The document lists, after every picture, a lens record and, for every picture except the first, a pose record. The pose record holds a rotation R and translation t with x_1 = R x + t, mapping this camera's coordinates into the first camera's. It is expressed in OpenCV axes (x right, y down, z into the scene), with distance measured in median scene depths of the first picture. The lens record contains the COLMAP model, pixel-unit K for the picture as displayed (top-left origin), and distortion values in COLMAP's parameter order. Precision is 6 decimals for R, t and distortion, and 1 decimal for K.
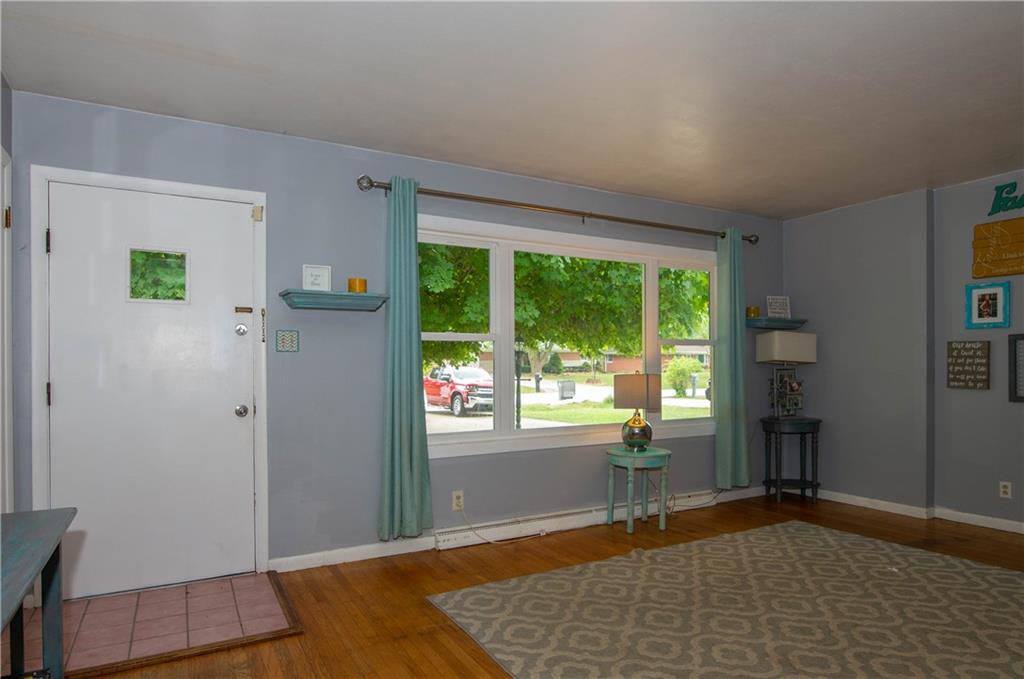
lens RADIAL K [[596.4, 0, 512.1], [0, 596.4, 367.1], [0, 0, 1]] dist [-0.005875, -0.022081]
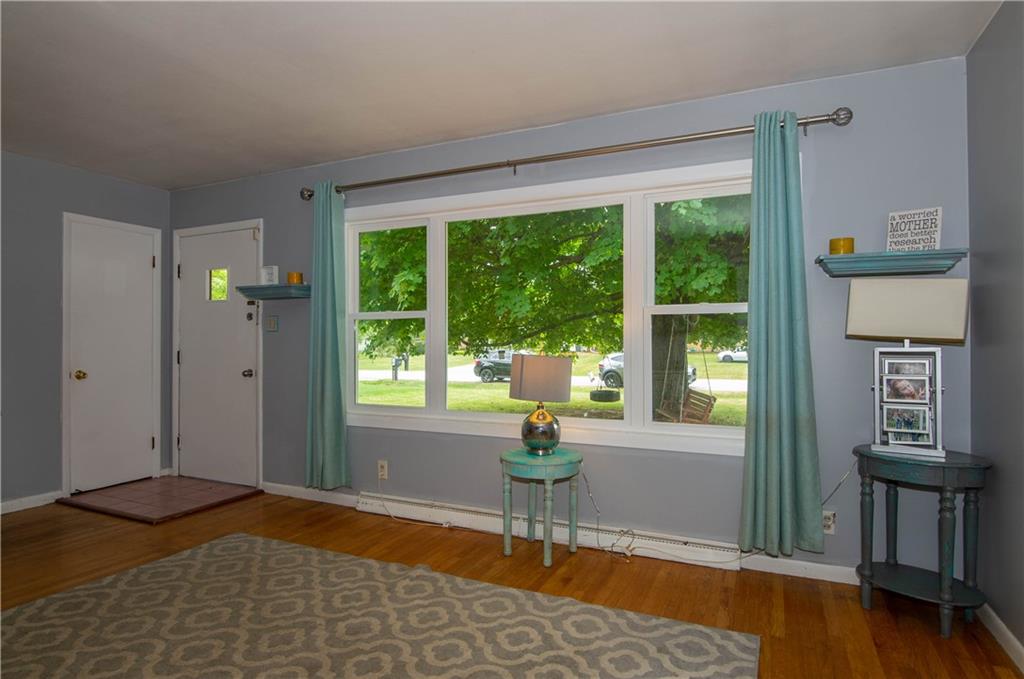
lens RADIAL K [[568.3, 0, 511.0], [0, 568.3, 333.1], [0, 0, 1]] dist [-0.021044, 0.000359]
pose [[0.586770, -0.002510, -0.809750, 0.824395], [0.000317, 0.999996, -0.002871, -0.015301], [0.809754, 0.001428, 0.586768, 0.567022]]
